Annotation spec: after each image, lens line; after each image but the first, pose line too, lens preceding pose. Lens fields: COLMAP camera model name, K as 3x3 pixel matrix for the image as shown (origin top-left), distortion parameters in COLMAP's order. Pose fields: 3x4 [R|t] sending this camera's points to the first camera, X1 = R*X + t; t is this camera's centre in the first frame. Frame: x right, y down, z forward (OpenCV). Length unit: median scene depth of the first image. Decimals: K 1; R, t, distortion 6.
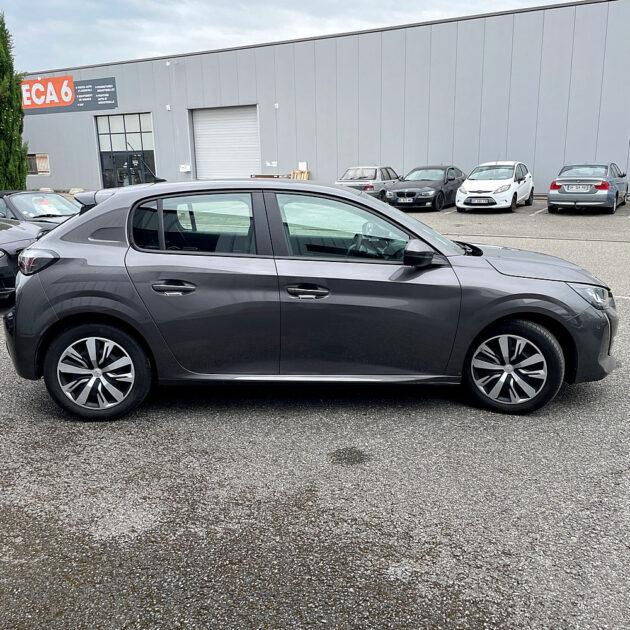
lens RADIAL K [[641.1, 0, 315.0], [0, 641.1, 315.0], [0, 0, 1]] dist [0.095799, -0.128404]
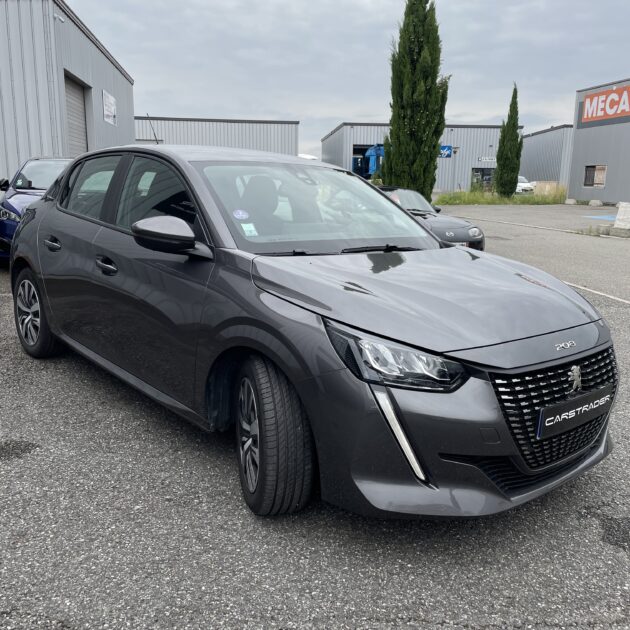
lens RADIAL K [[641.1, 0, 315.0], [0, 641.1, 315.0], [0, 0, 1]] dist [0.095799, -0.128404]
pose [[0.617626, 0.194947, -0.761928, 0.193134], [-0.214428, 0.973829, 0.075346, -0.022697], [0.756676, 0.116843, 0.643265, 0.148626]]
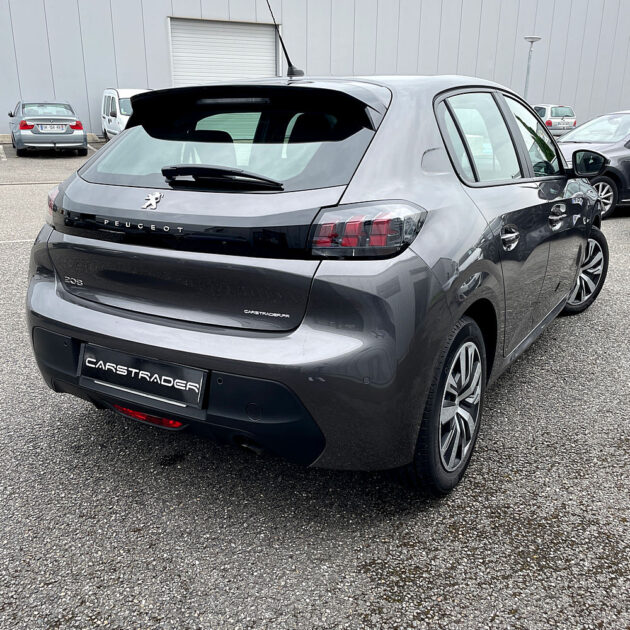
lens RADIAL K [[641.1, 0, 315.0], [0, 641.1, 315.0], [0, 0, 1]] dist [0.095799, -0.128404]
pose [[0.550505, -0.236170, 0.800729, -0.192758], [0.176603, 0.970389, 0.164795, -0.023959], [-0.815938, 0.050691, 0.575912, 0.175112]]
